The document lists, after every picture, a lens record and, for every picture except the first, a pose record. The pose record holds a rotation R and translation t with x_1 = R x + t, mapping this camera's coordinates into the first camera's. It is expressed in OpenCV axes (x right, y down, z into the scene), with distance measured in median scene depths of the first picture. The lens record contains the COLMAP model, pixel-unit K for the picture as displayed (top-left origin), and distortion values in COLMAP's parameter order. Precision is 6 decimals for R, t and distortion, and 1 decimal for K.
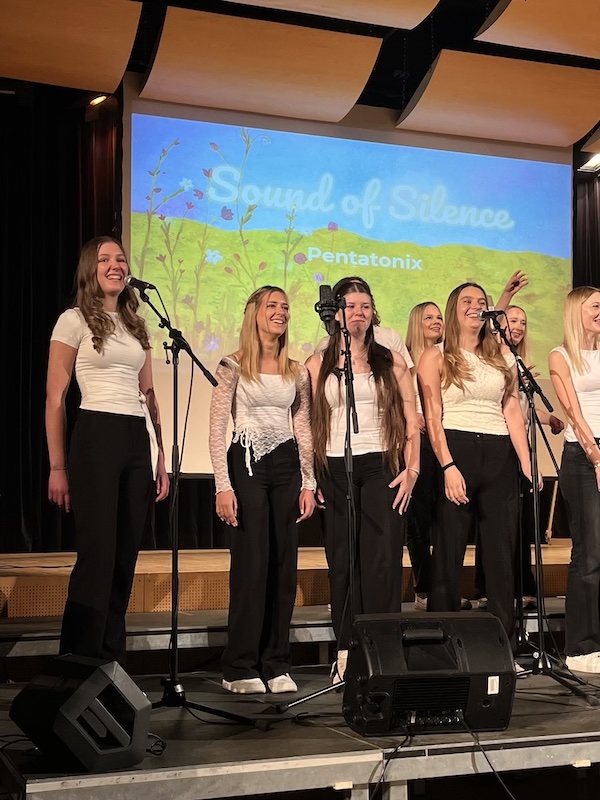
lens RADIAL K [[1213.4, 0, 300.1], [0, 1213.4, 359.2], [0, 0, 1]] dist [0.266774, -1.005014]
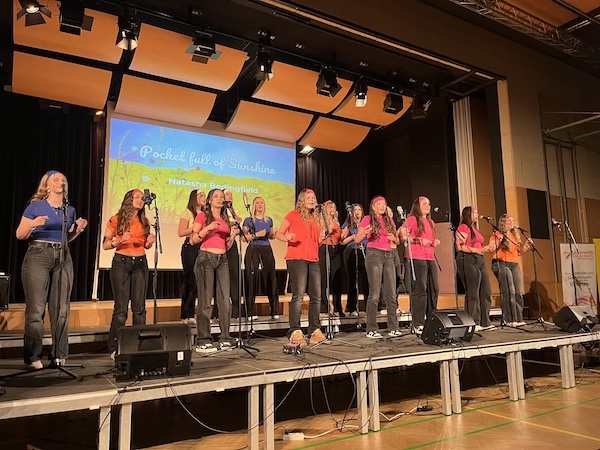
lens RADIAL K [[457.6, 0, 299.7], [0, 457.6, 223.4], [0, 0, 1]] dist [0.010429, -0.000352]
pose [[0.984229, 0.015809, 0.176193, 0.077265], [-0.014077, 0.999840, -0.011076, 0.011810], [-0.176340, 0.008421, 0.984293, 0.054476]]
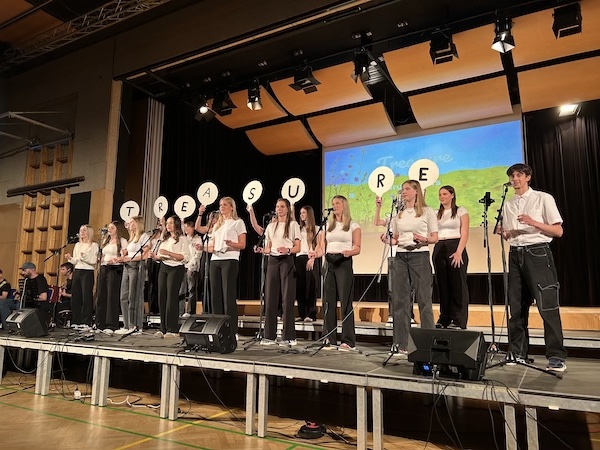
lens RADIAL K [[432.2, 0, 297.7], [0, 432.2, 228.4], [0, 0, 1]] dist [0.007269, -0.004114]
pose [[0.633770, -0.106002, -0.766224, 0.660982], [0.097093, 0.993633, -0.057153, 0.040805], [0.767403, -0.038173, 0.640027, 0.281577]]
